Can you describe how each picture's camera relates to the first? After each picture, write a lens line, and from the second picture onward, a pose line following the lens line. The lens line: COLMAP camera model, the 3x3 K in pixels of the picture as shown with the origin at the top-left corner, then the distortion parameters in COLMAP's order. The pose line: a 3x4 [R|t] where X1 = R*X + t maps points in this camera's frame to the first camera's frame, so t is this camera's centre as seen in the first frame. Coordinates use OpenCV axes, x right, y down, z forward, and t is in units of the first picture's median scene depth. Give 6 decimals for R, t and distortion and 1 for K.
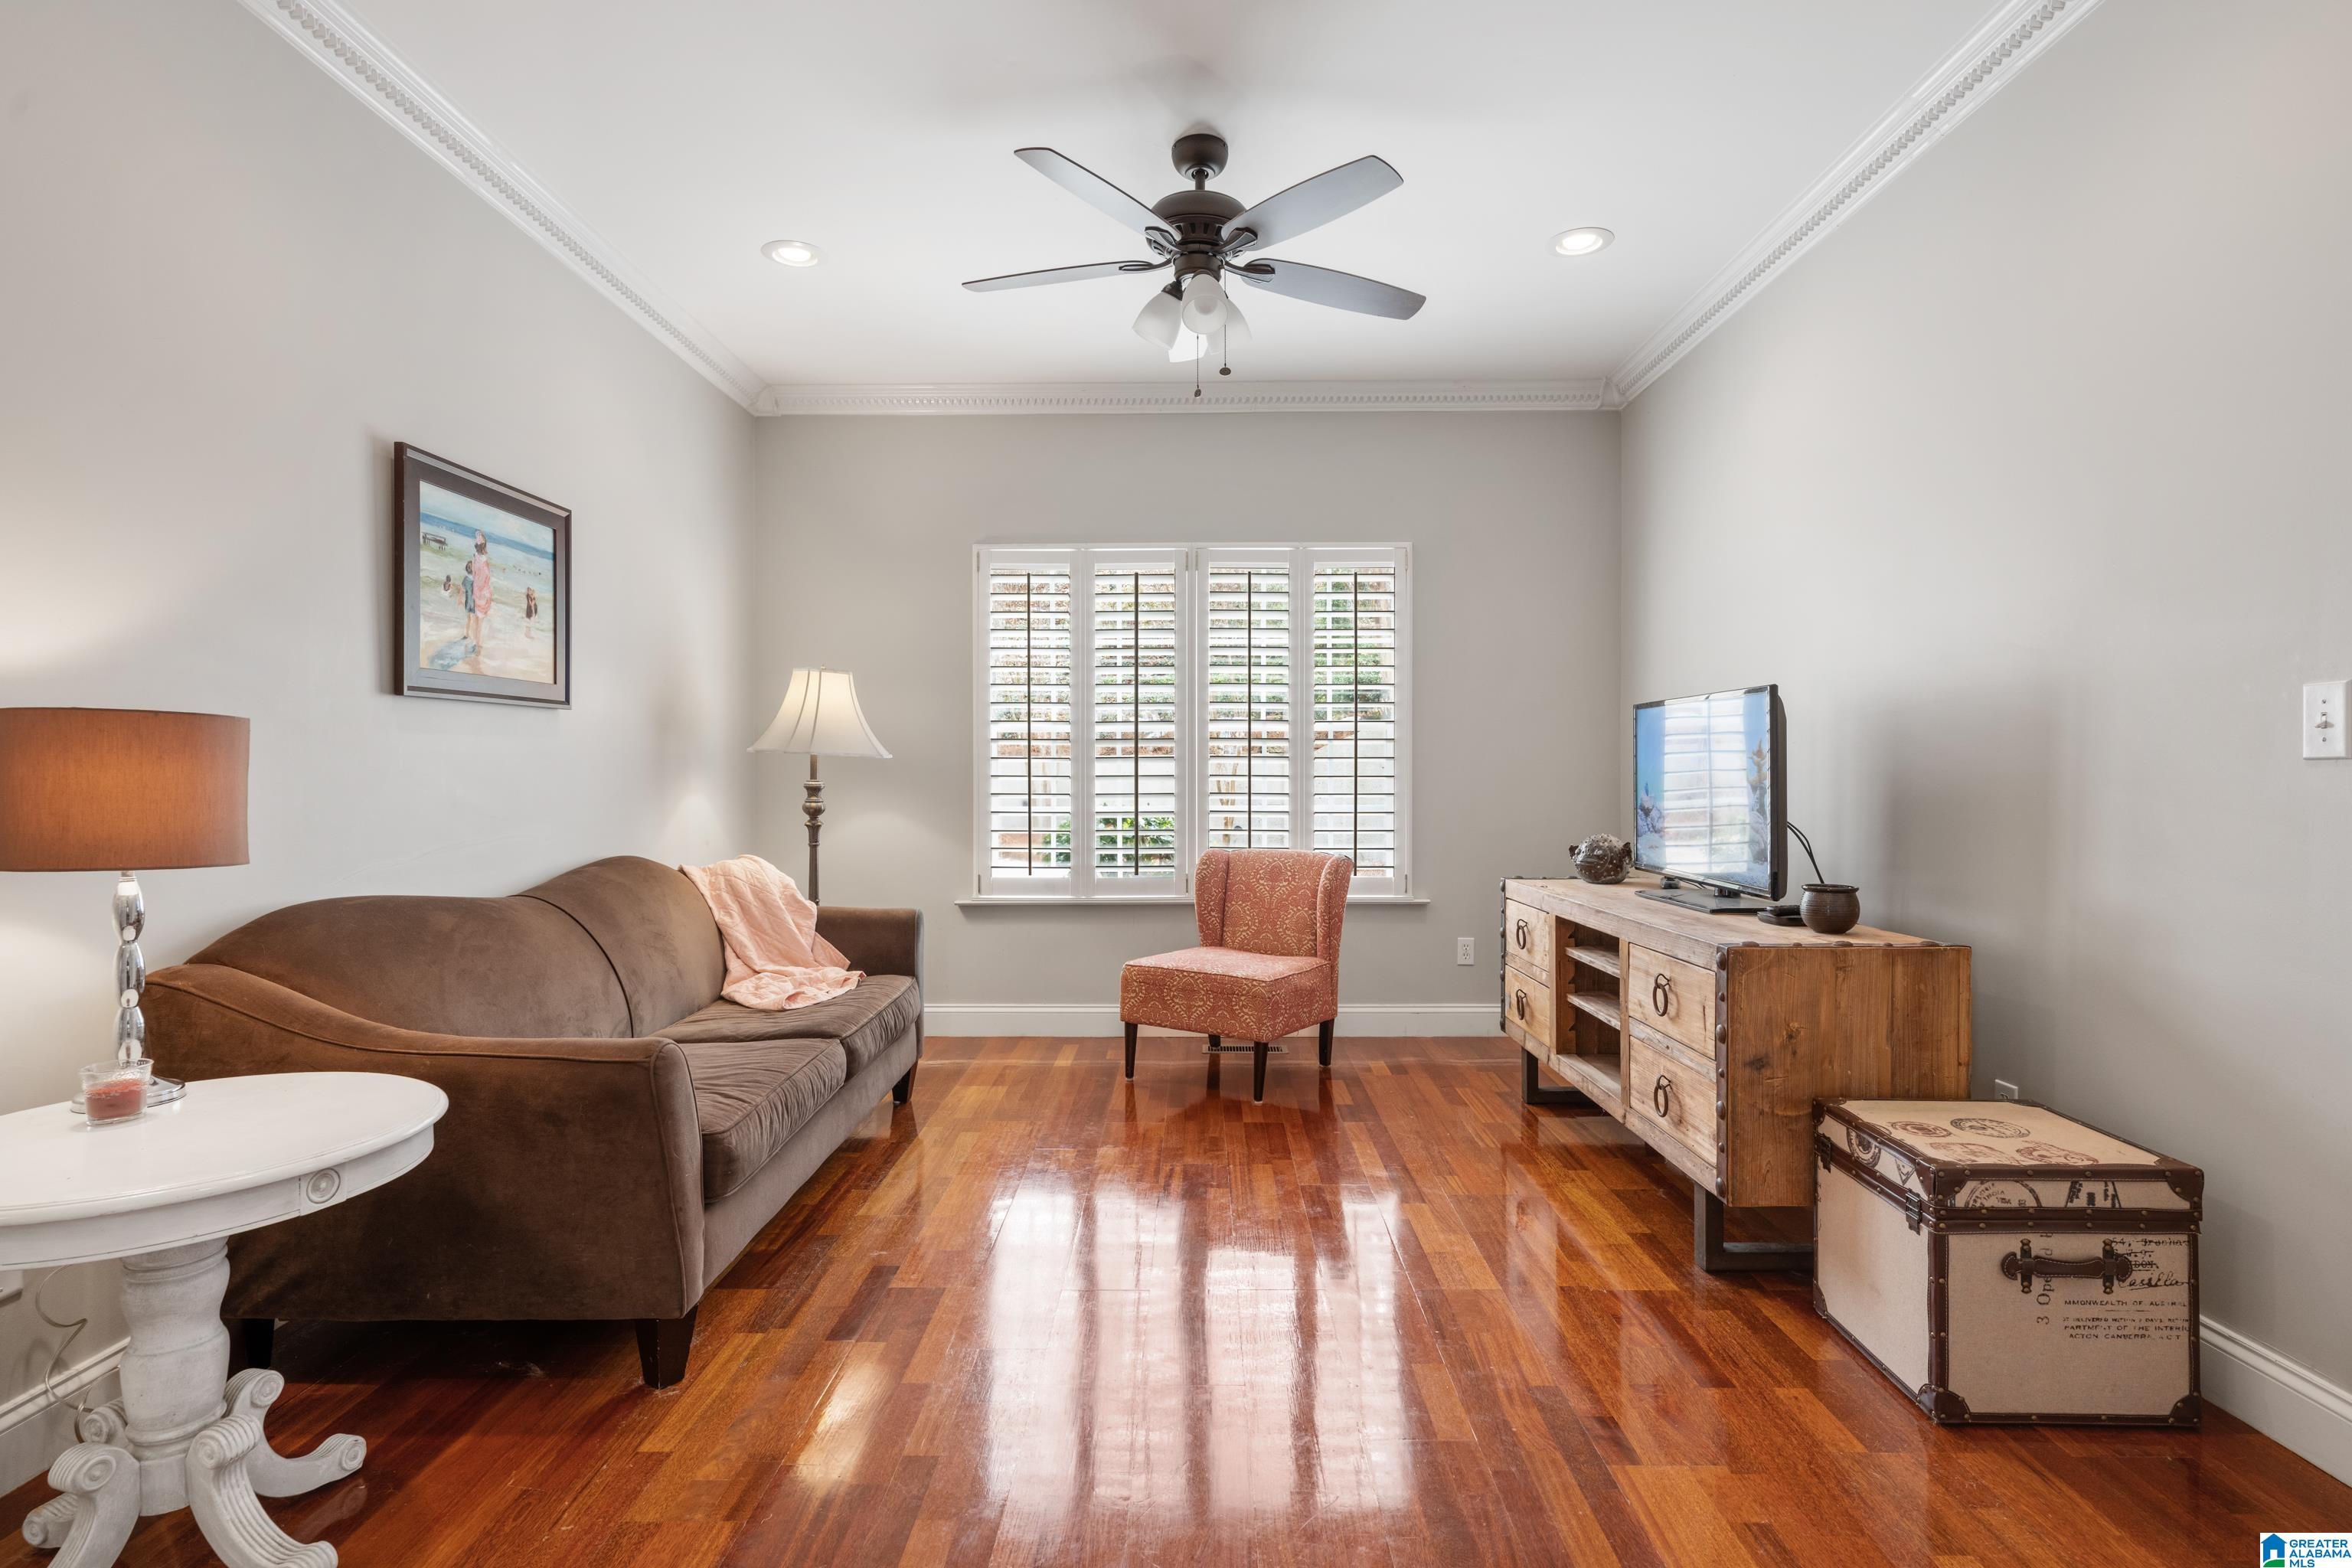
lens RADIAL K [[1184.9, 0, 1178.1], [0, 1184.9, 777.4], [0, 0, 1]] dist [0.000717, -0.000441]
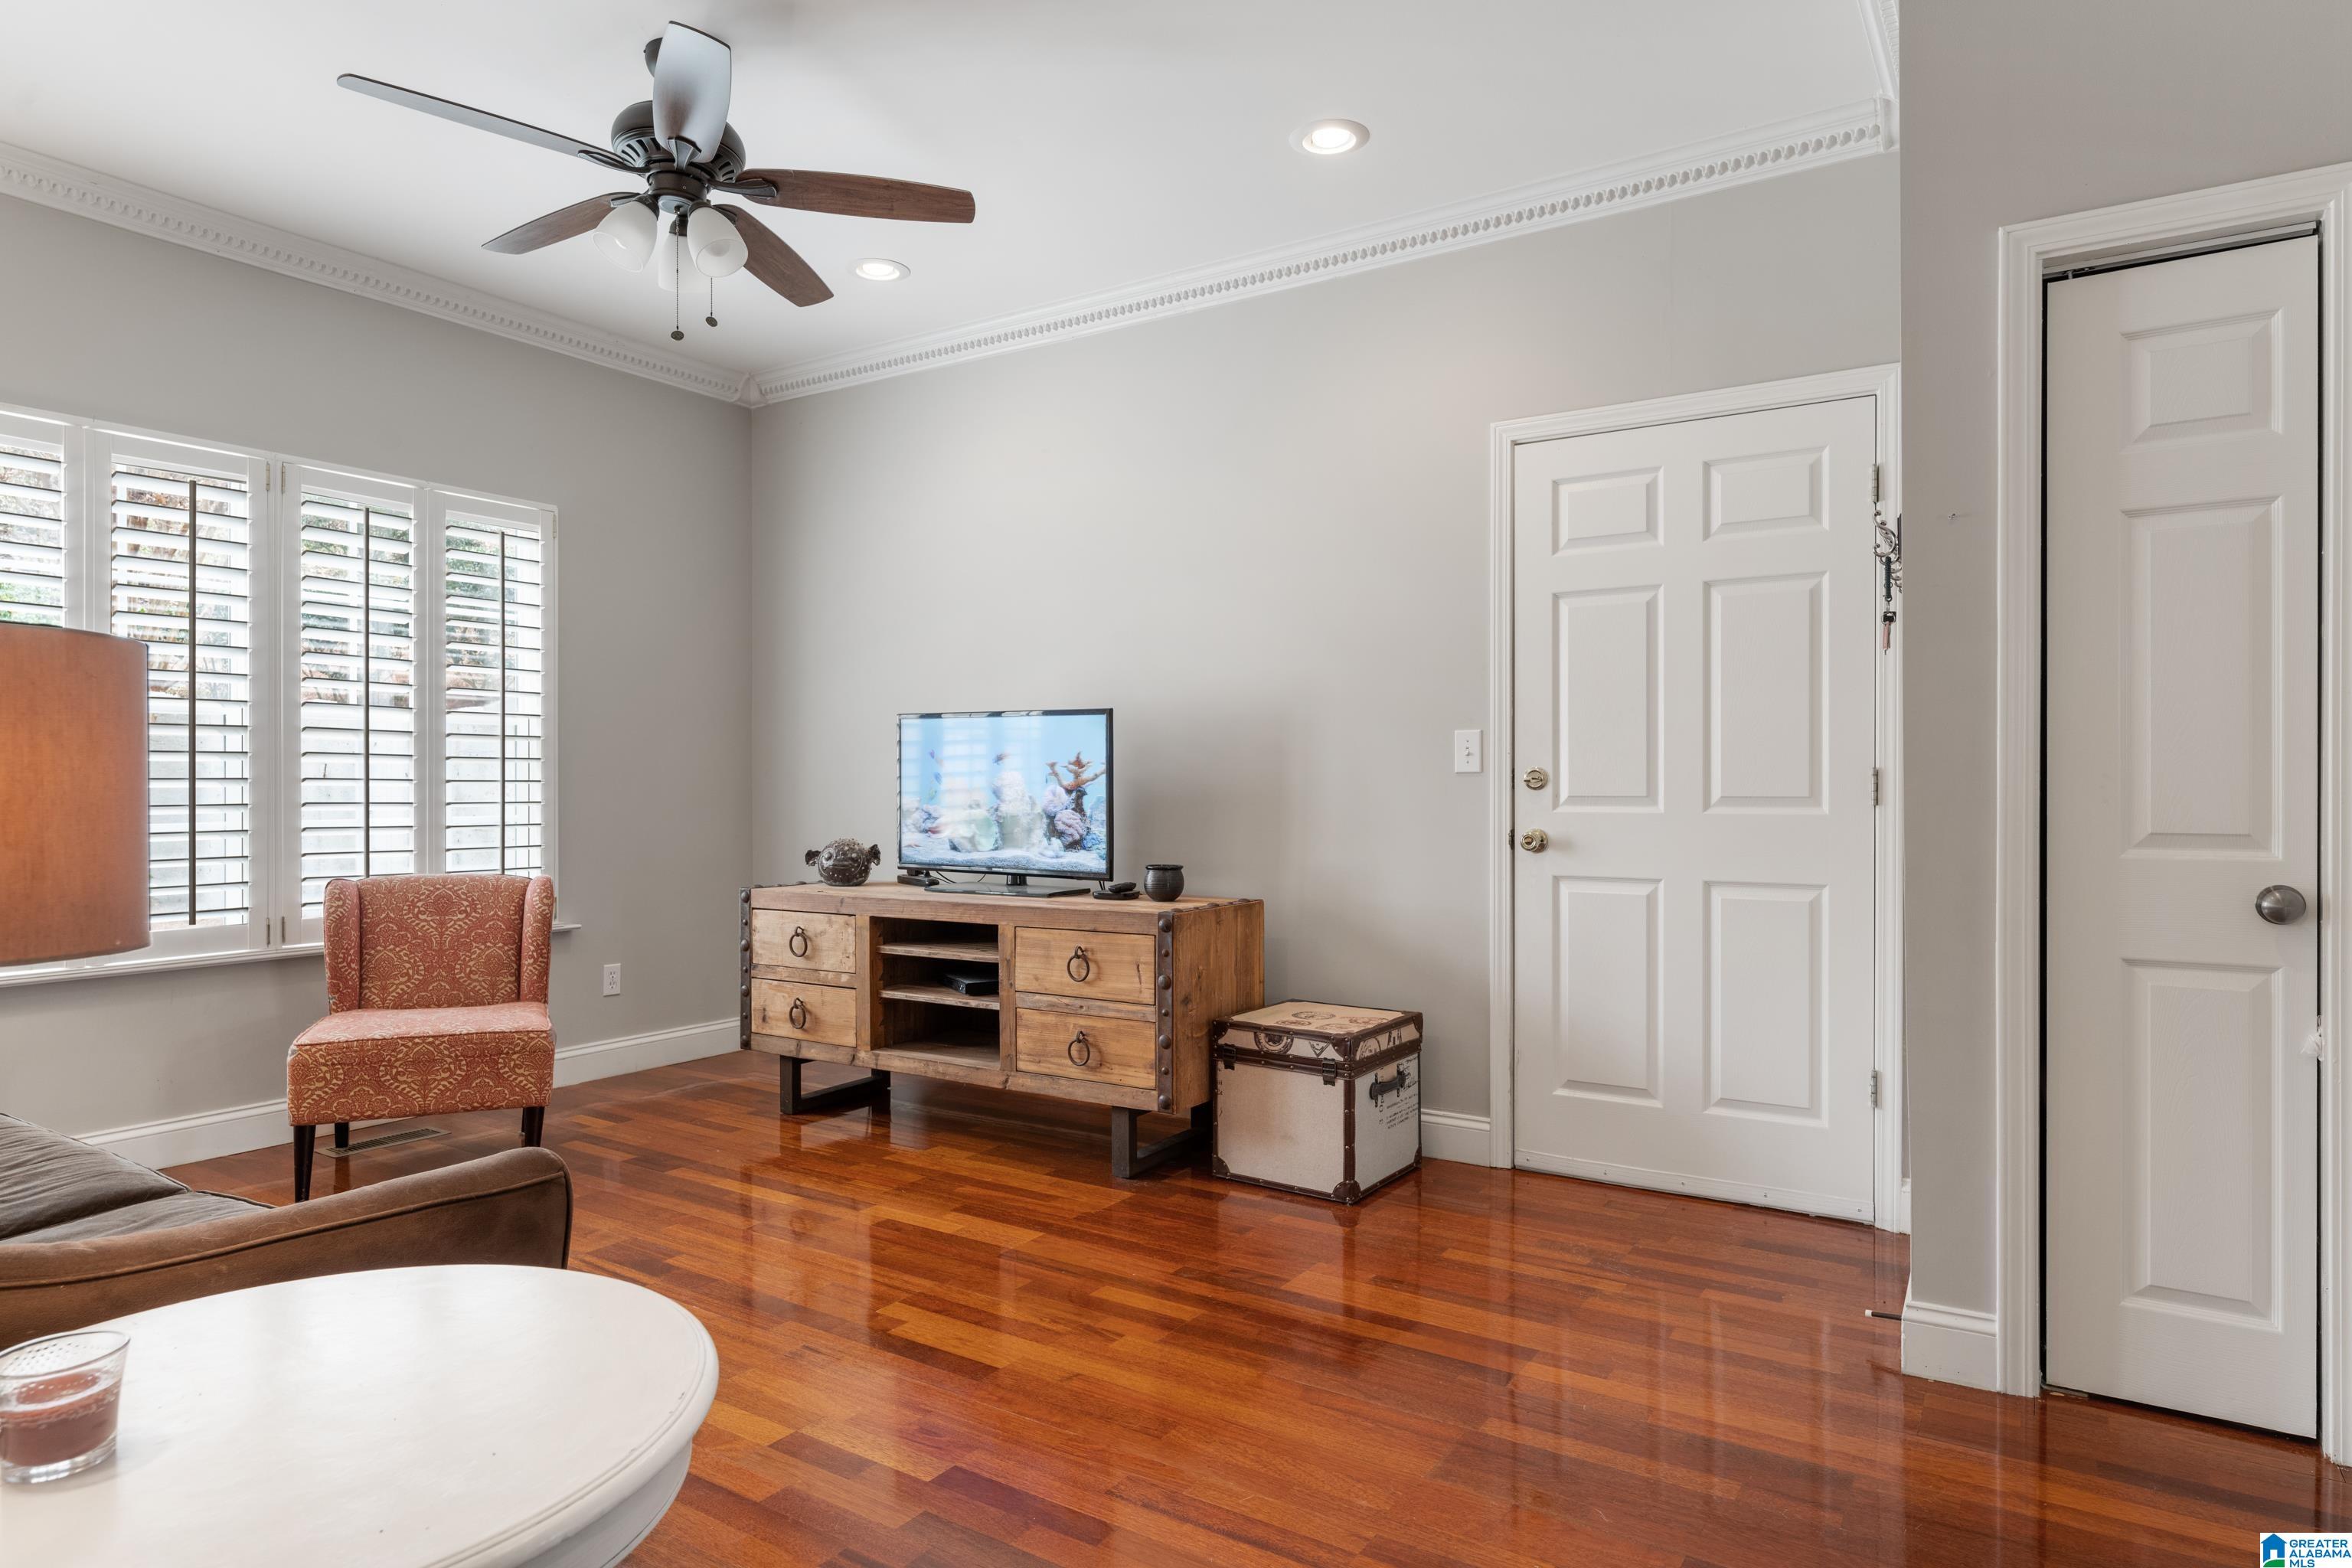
lens RADIAL K [[1345.8, 0, 1183.1], [0, 1345.8, 785.6], [0, 0, 1]] dist [0.002197, 0.000377]
pose [[0.533533, -0.000602, 0.845779, -0.616129], [-0.000355, 0.999999, 0.000935, 0.001931], [-0.845779, -0.000799, 0.533532, 0.166972]]
